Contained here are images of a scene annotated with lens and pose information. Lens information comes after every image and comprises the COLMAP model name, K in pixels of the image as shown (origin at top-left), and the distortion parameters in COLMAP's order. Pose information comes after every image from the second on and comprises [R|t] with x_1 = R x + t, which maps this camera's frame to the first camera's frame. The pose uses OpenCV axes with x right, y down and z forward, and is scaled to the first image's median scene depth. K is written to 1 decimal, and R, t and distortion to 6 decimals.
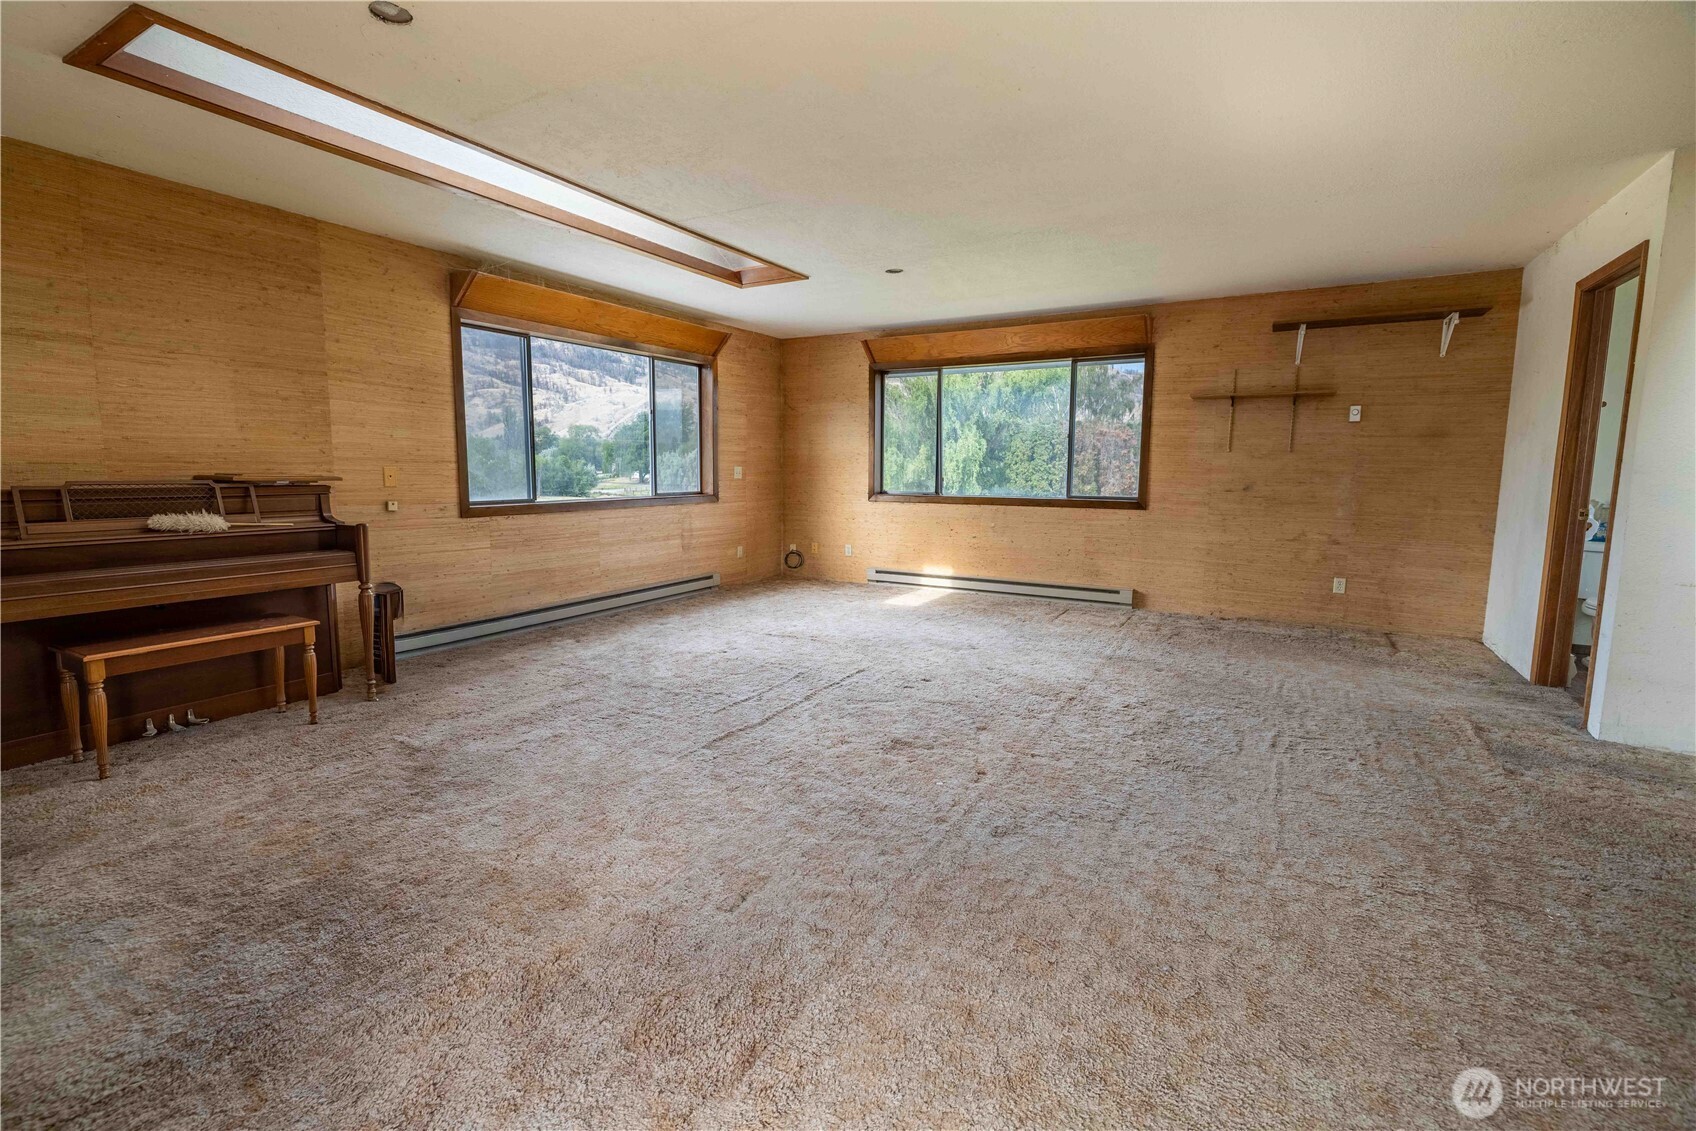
lens RADIAL K [[721.6, 0, 799.9], [0, 721.6, 555.1], [0, 0, 1]] dist [-0.000116, -0.000477]
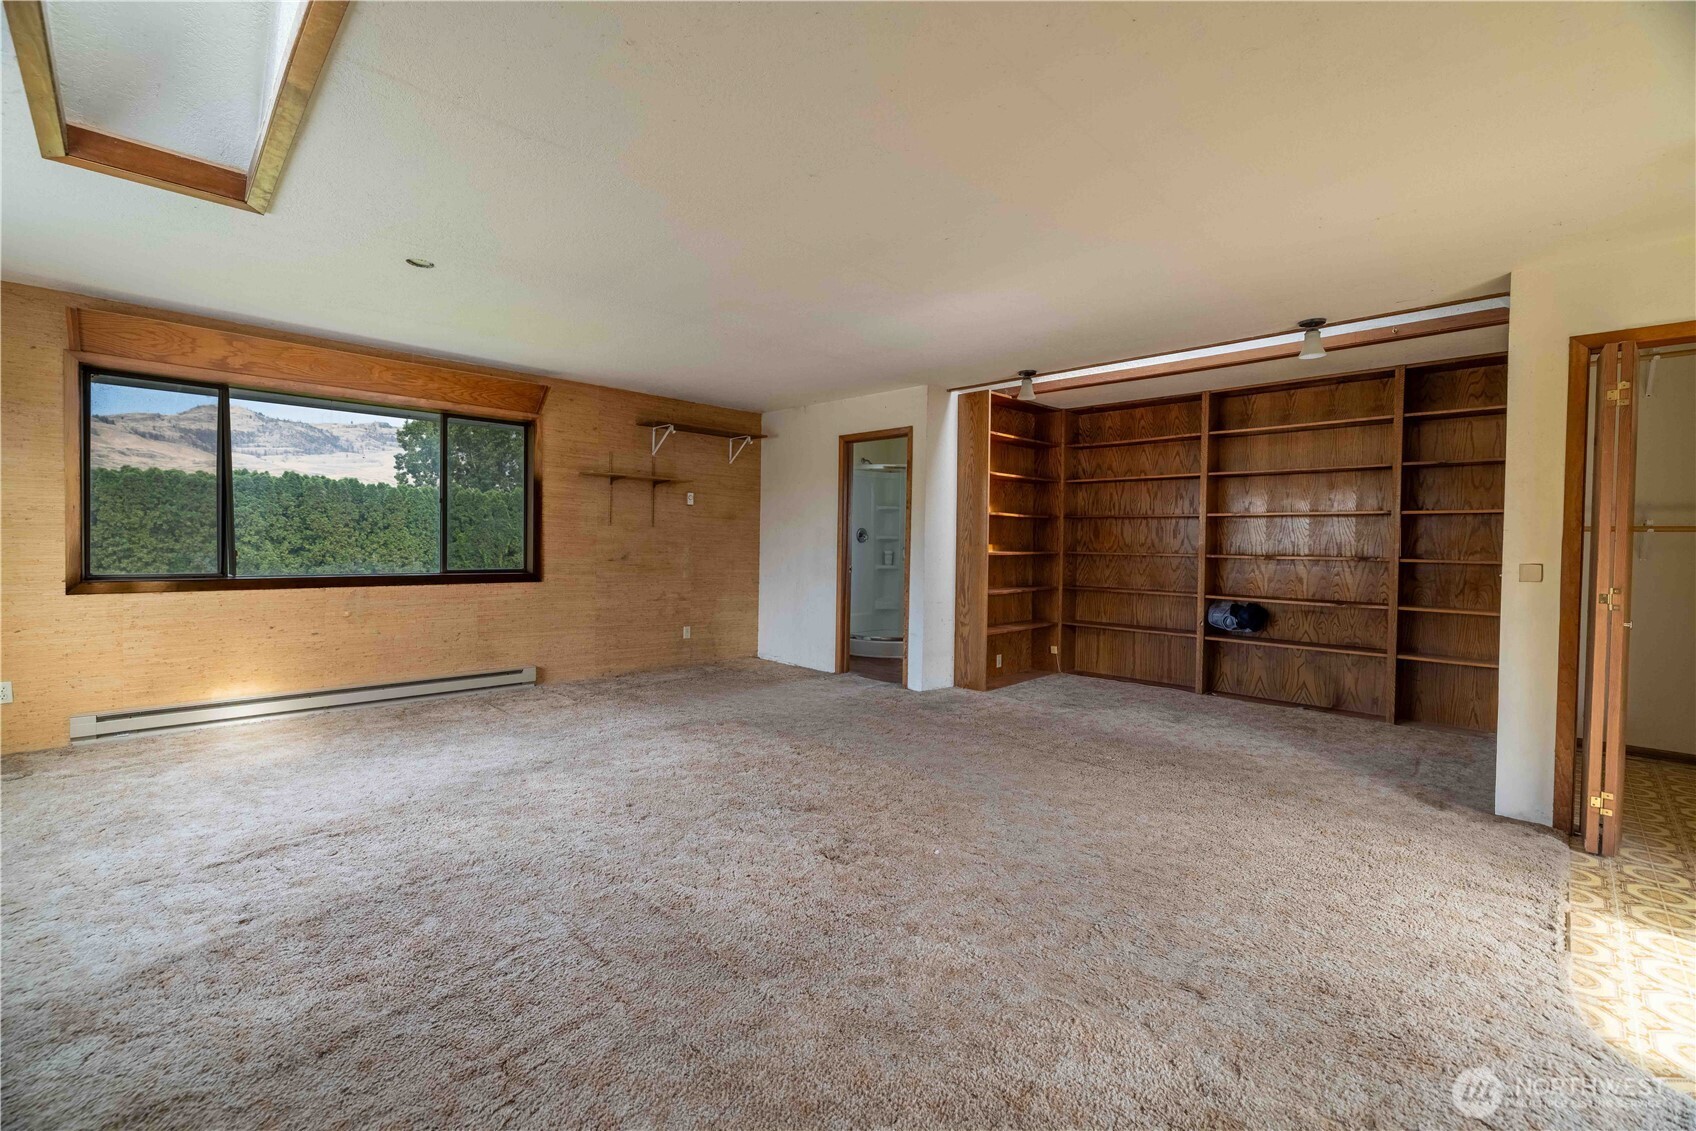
lens RADIAL K [[721.6, 0, 844.0], [0, 721.6, 556.5], [0, 0, 1]] dist [-0.000116, -0.000477]
pose [[0.240659, -0.021573, 0.970370, -0.406928], [0.103119, 0.994663, -0.003461, -0.056469], [-0.965116, 0.100896, 0.241599, 0.408378]]
